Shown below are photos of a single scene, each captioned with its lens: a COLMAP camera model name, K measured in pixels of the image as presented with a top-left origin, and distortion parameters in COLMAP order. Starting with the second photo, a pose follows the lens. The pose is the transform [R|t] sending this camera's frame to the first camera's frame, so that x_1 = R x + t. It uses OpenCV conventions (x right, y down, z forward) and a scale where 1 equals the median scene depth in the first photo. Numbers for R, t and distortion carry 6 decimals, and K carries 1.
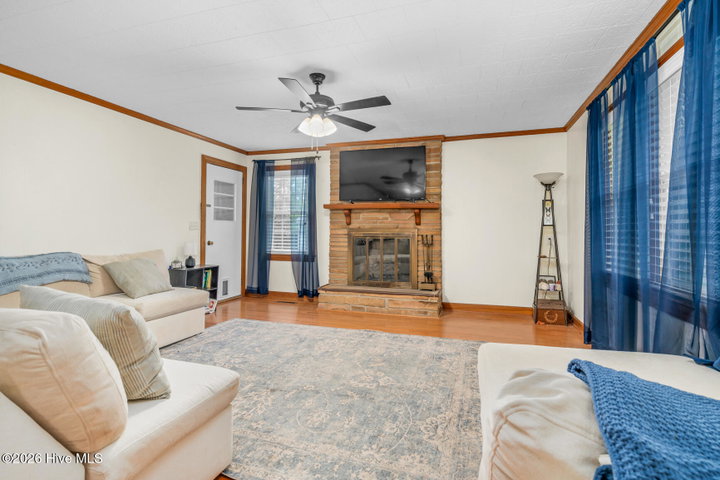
lens RADIAL K [[359.3, 0, 358.5], [0, 359.3, 227.6], [0, 0, 1]] dist [-0.000079, 0.000059]
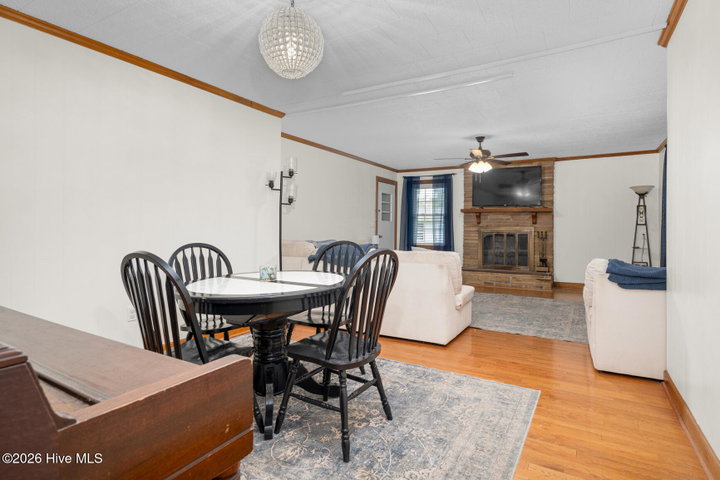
lens RADIAL K [[378.6, 0, 358.1], [0, 378.6, 229.4], [0, 0, 1]] dist [0.001418, 0.000455]
pose [[0.975783, 0.003668, -0.218712, -0.170679], [-0.001288, 0.999938, 0.011026, -0.001728], [0.218739, -0.010477, 0.975727, -0.535640]]
